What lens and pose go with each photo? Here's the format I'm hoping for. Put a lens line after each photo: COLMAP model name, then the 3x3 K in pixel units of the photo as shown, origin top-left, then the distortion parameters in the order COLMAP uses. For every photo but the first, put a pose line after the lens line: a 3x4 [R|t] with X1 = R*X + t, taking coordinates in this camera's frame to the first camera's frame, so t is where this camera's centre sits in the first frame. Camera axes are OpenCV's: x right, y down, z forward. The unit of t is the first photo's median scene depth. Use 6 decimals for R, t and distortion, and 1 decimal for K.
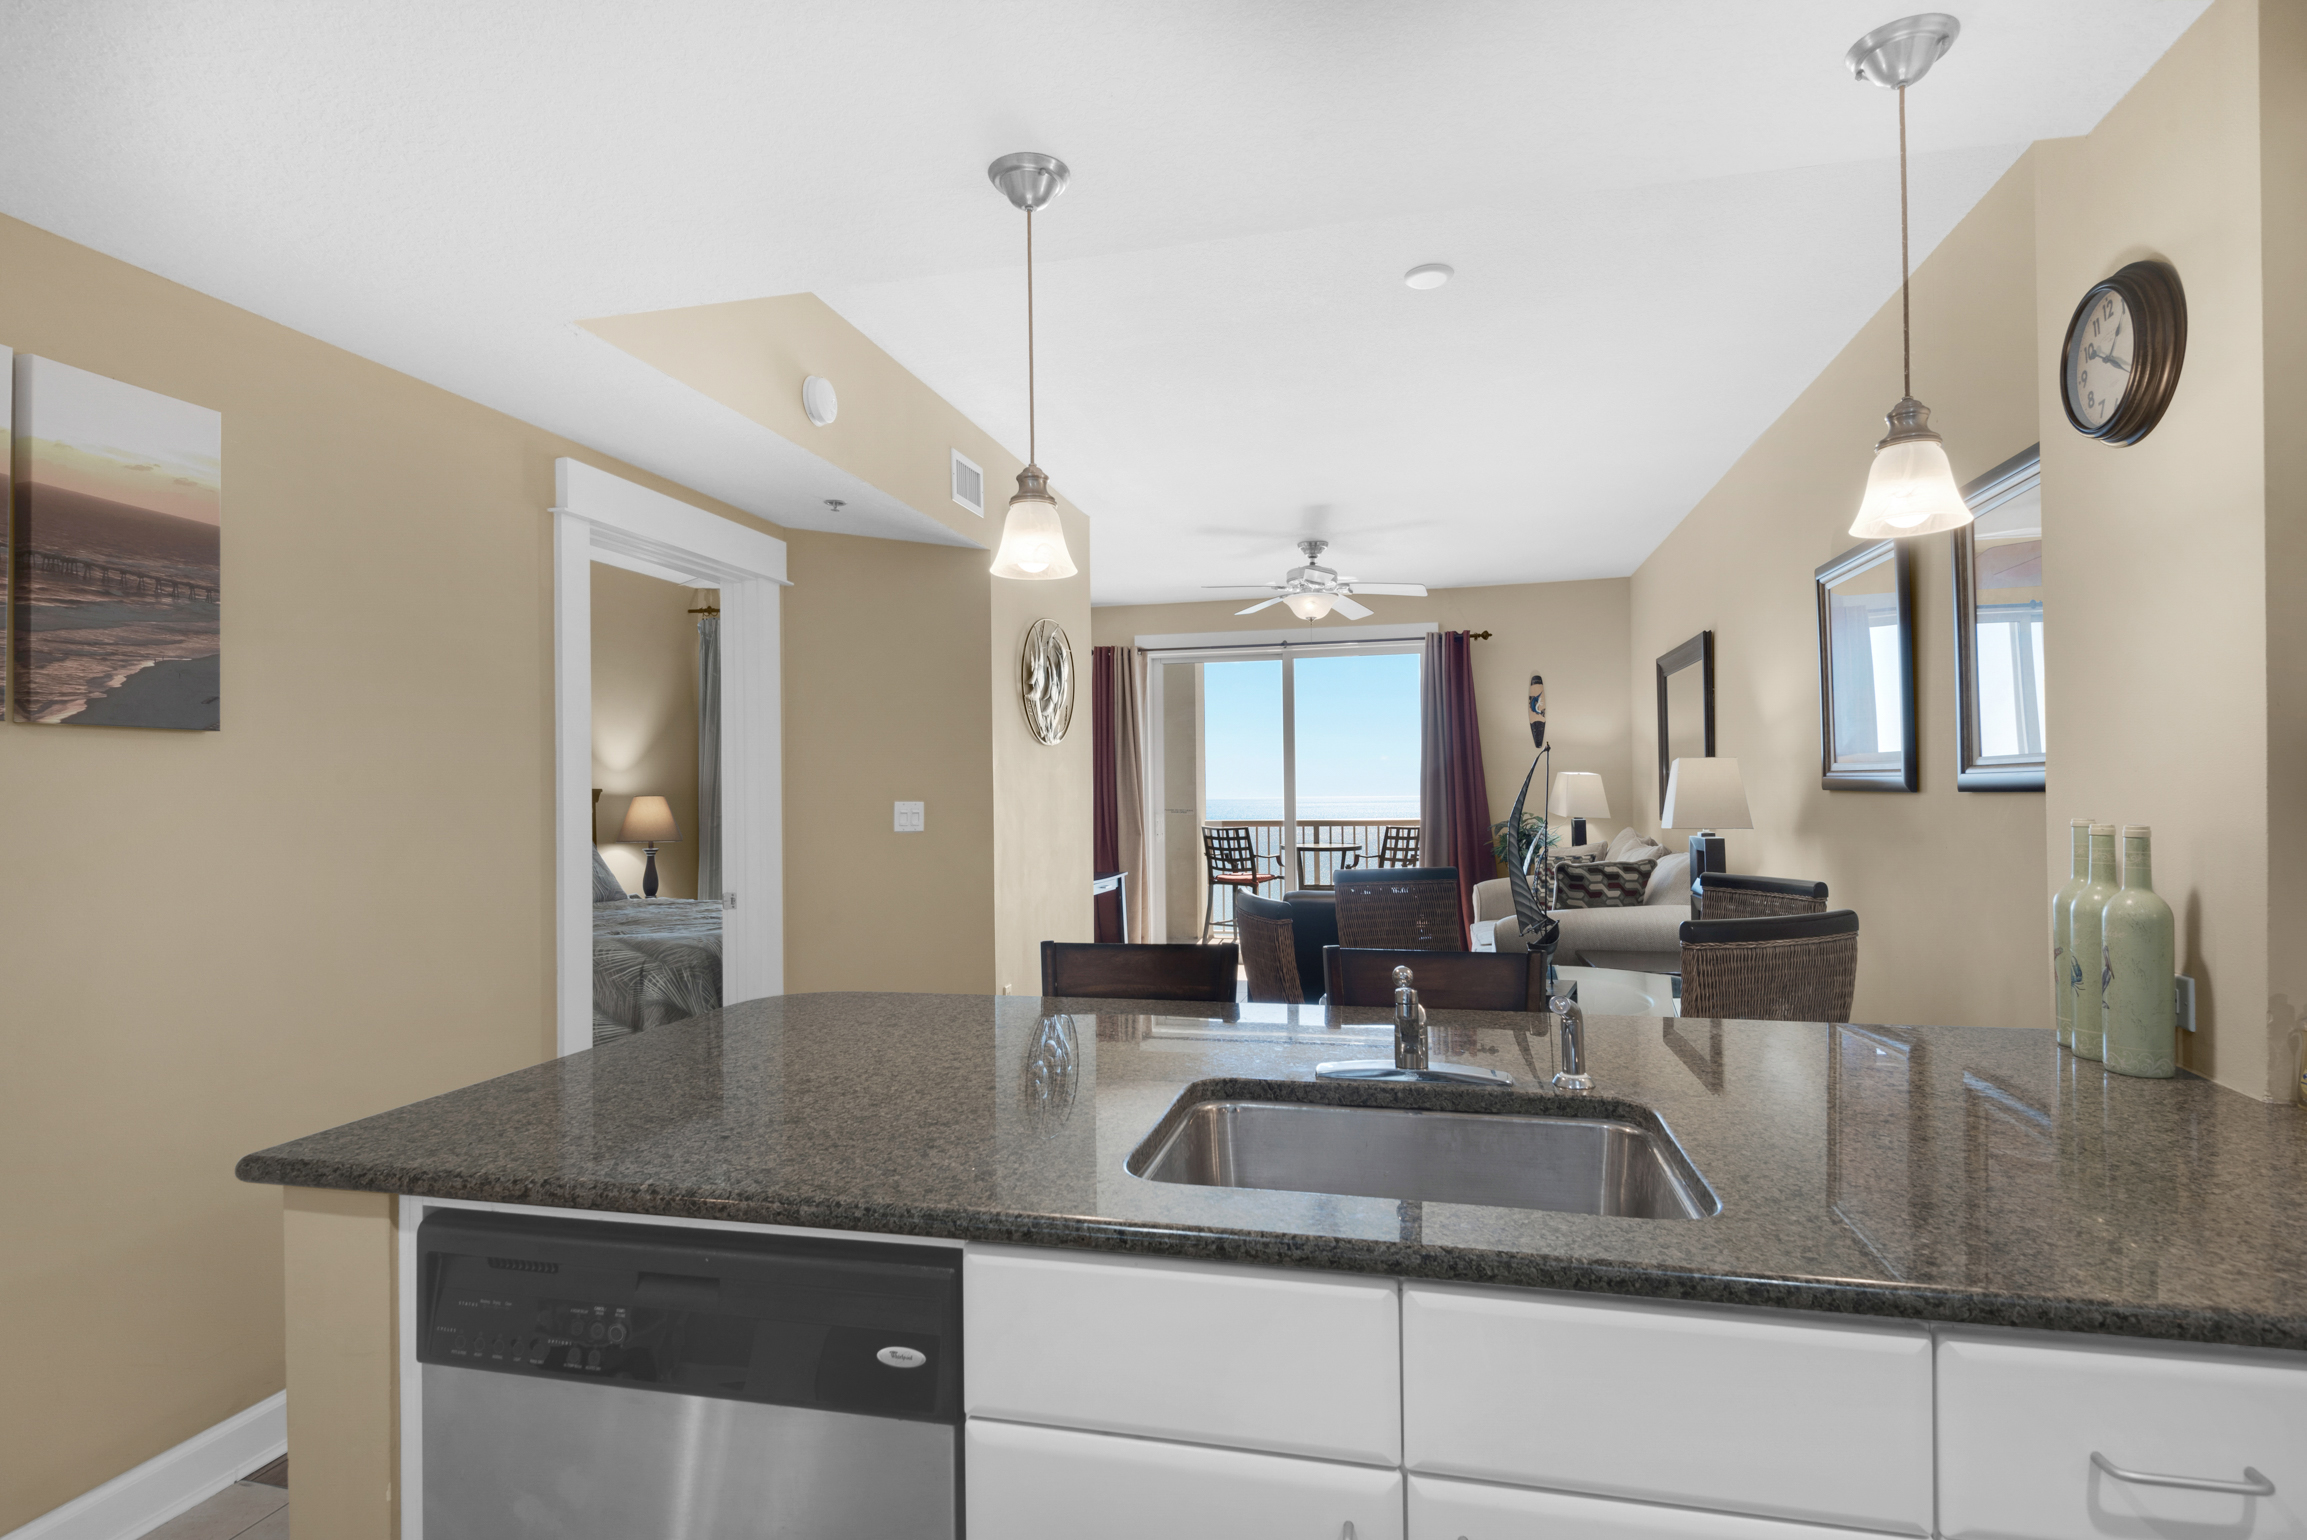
lens RADIAL K [[1129.3, 0, 1153.3], [0, 1129.3, 777.6], [0, 0, 1]] dist [0.006488, -0.003002]
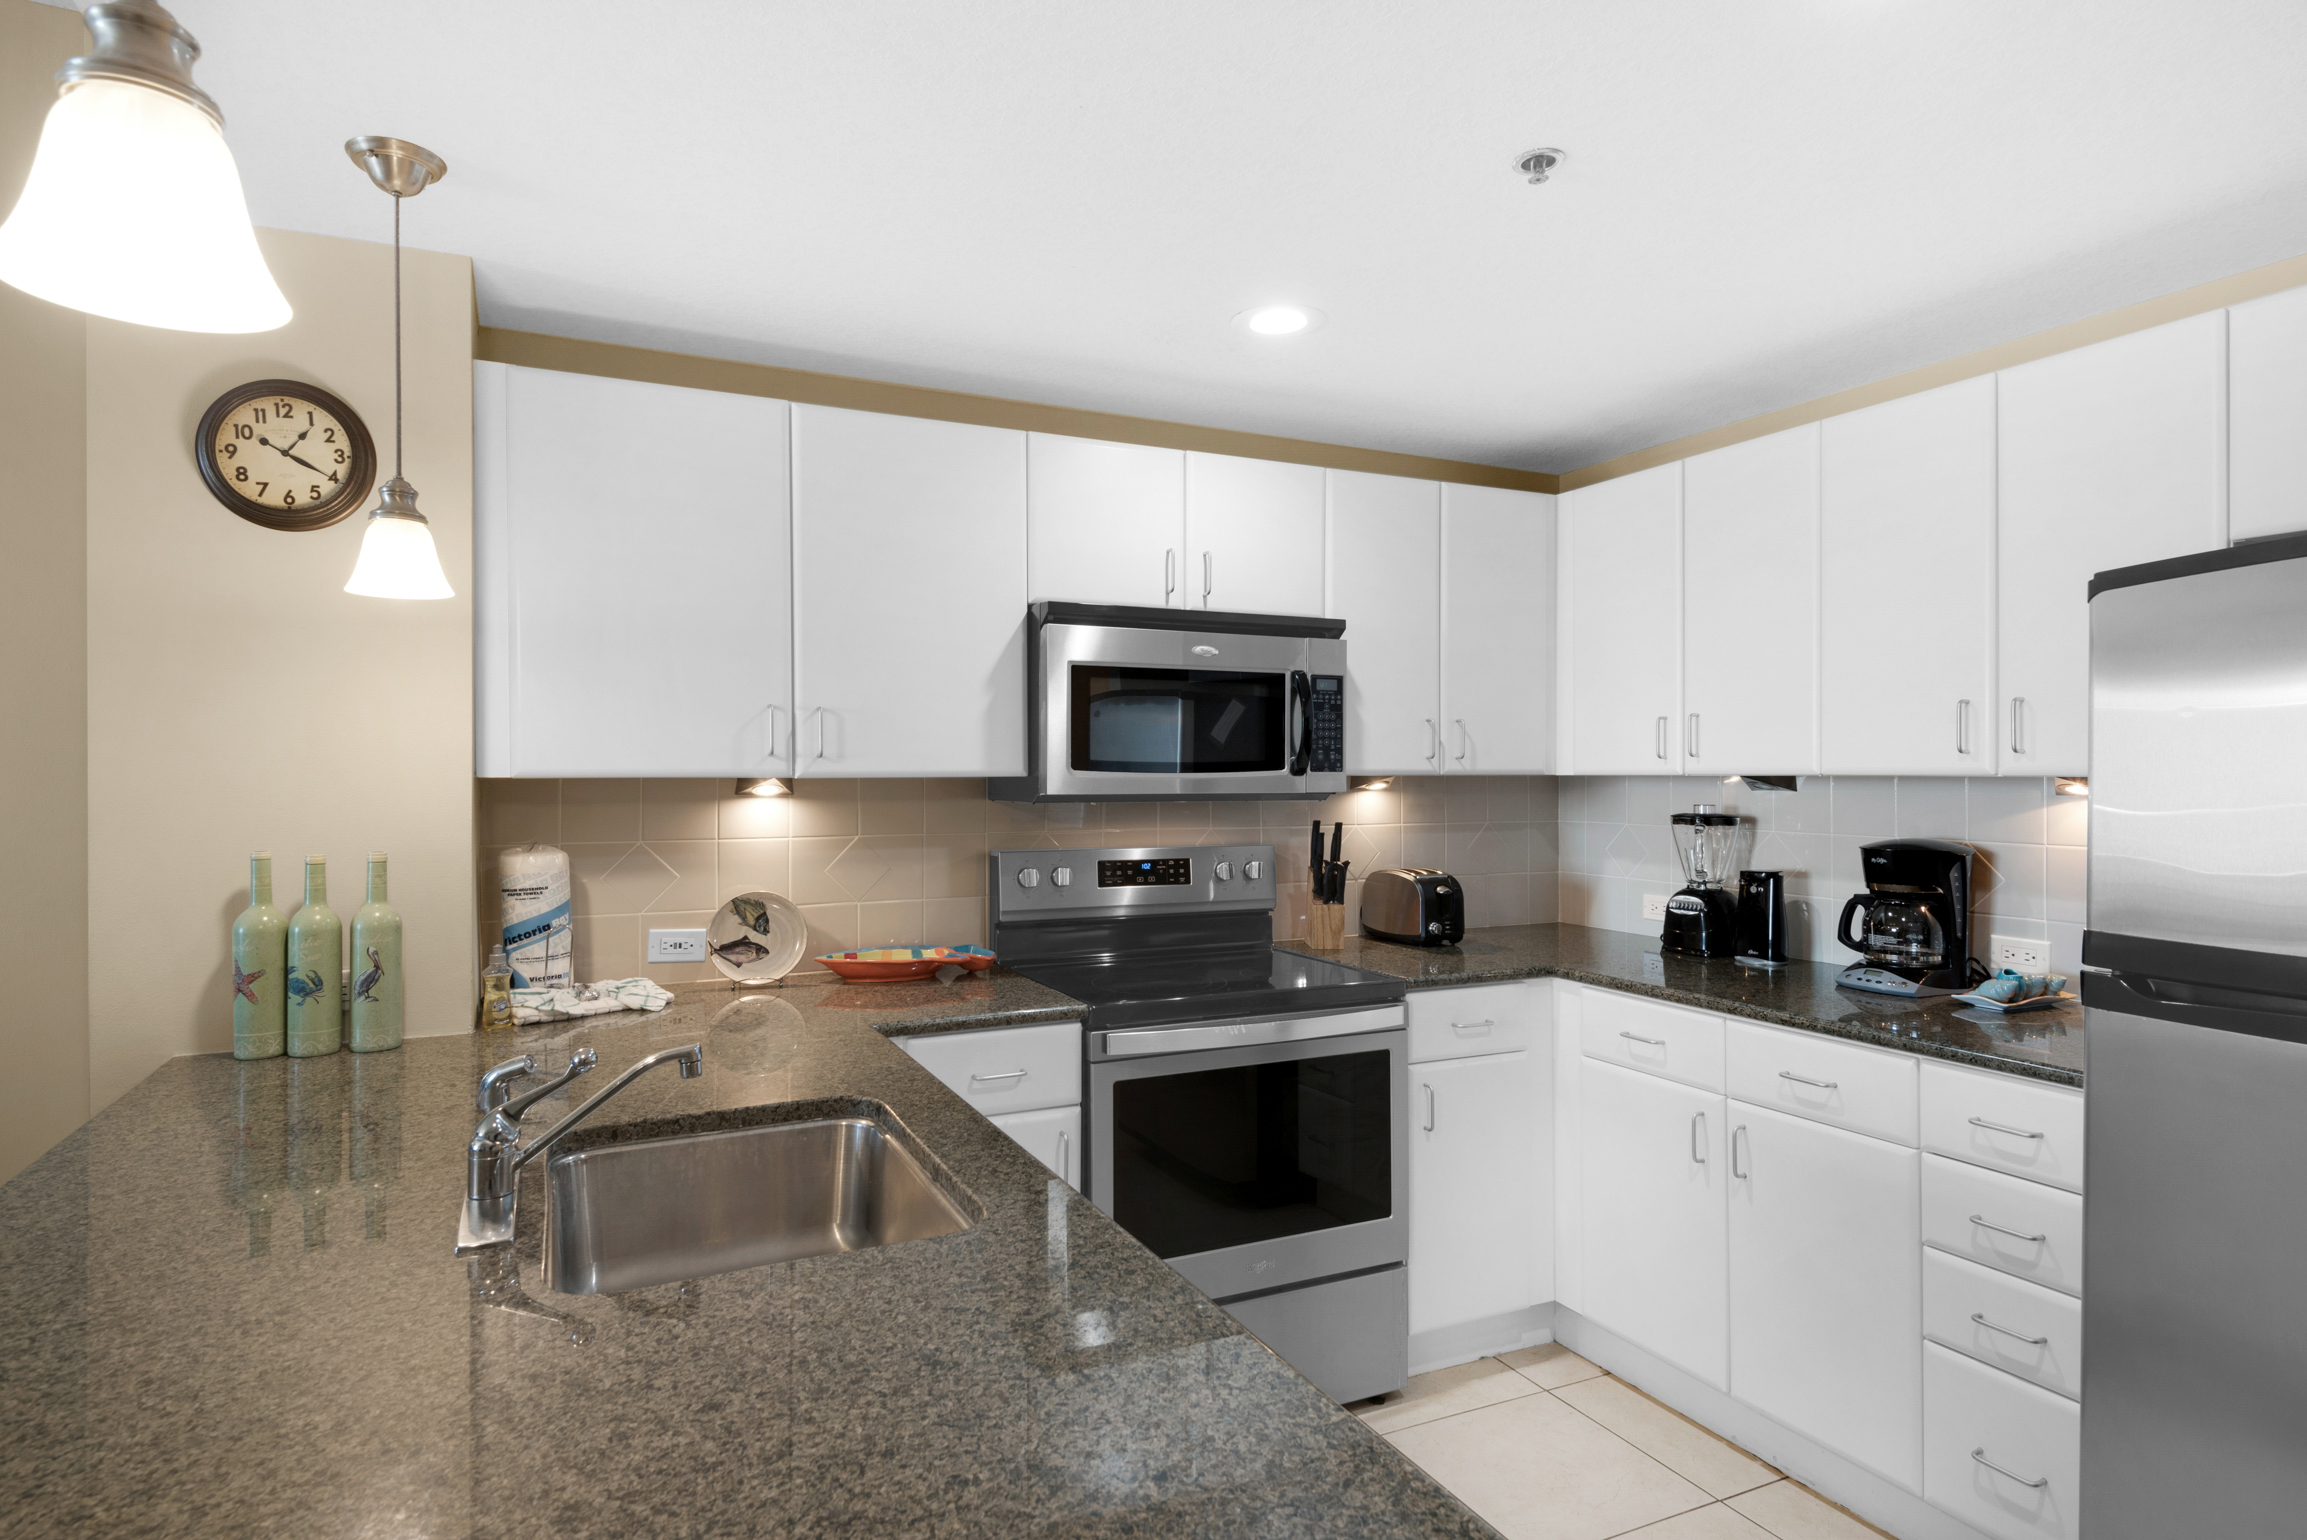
lens RADIAL K [[1227.4, 0, 1140.6], [0, 1227.4, 772.3], [0, 0, 1]] dist [0.037292, -0.018190]
pose [[-0.629320, 0.006452, 0.777119, -0.145830], [-0.003278, 0.999935, -0.010956, -0.005821], [-0.777139, -0.009442, -0.629258, 0.232958]]
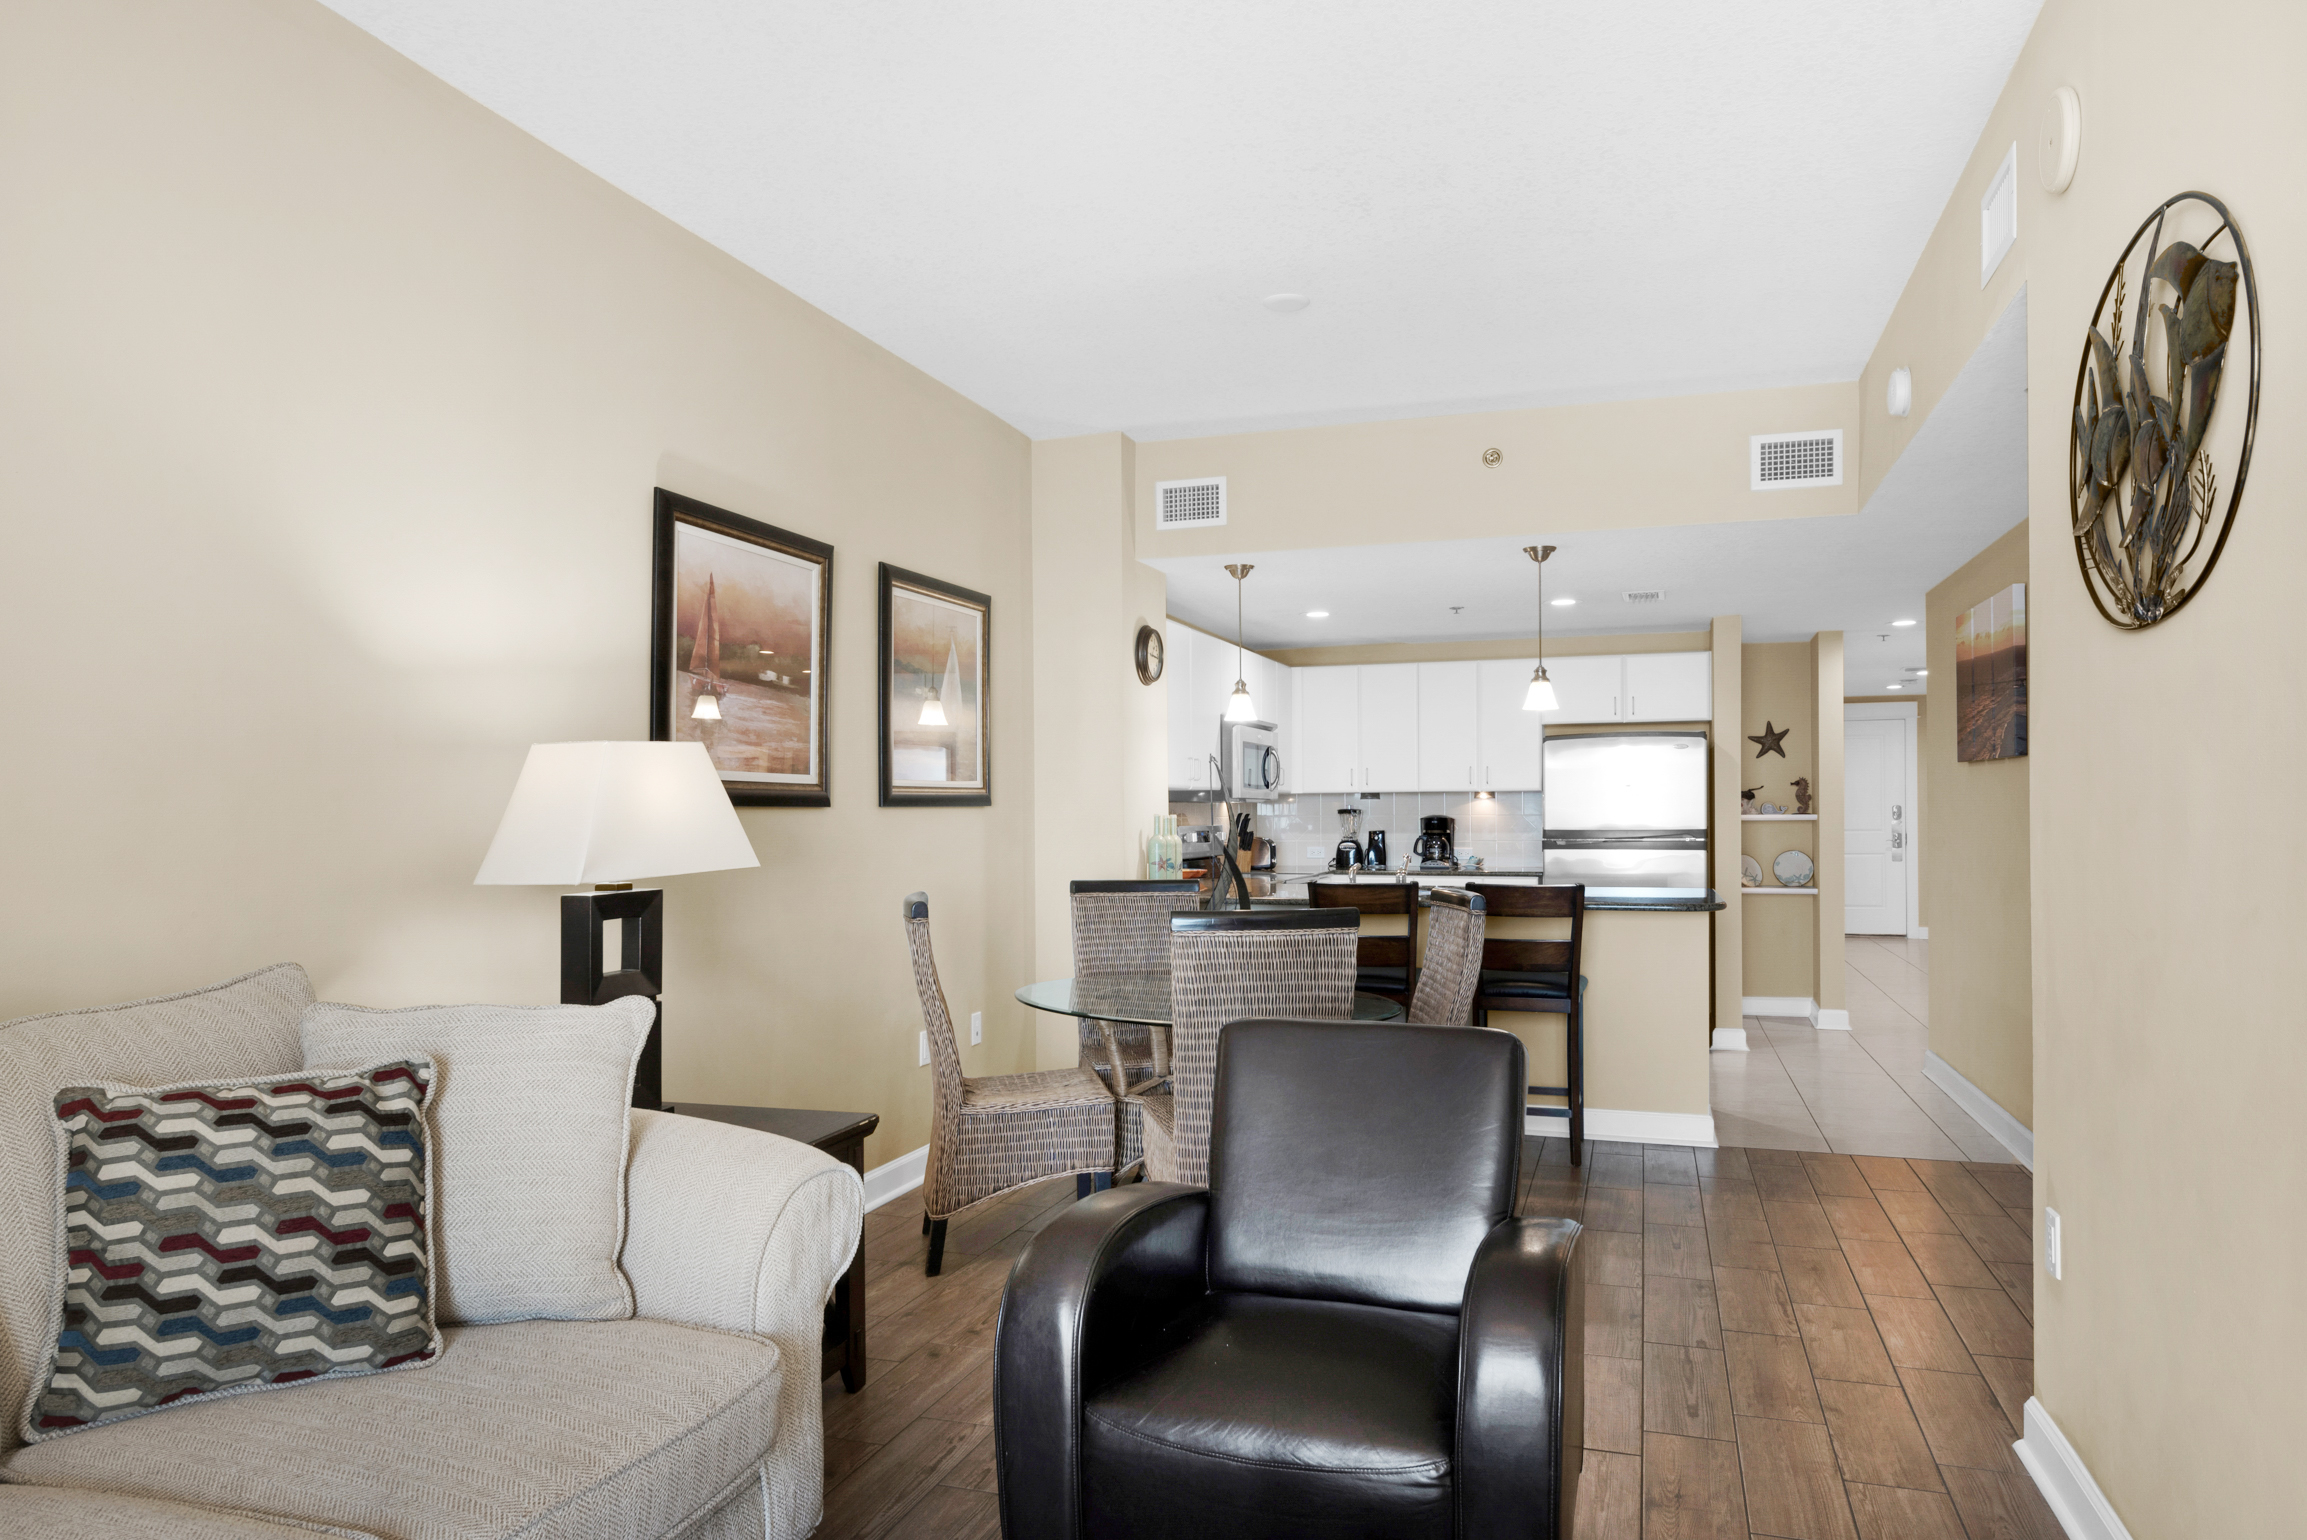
lens RADIAL K [[1391.9, 0, 1188.4], [0, 1391.9, 811.2], [0, 0, 1]] dist [0.015000, -0.011078]
pose [[-0.997640, 0.013951, 0.067237, 0.103977], [0.013192, 0.999844, -0.011728, 0.015348], [-0.067390, -0.010813, -0.997668, 0.941407]]
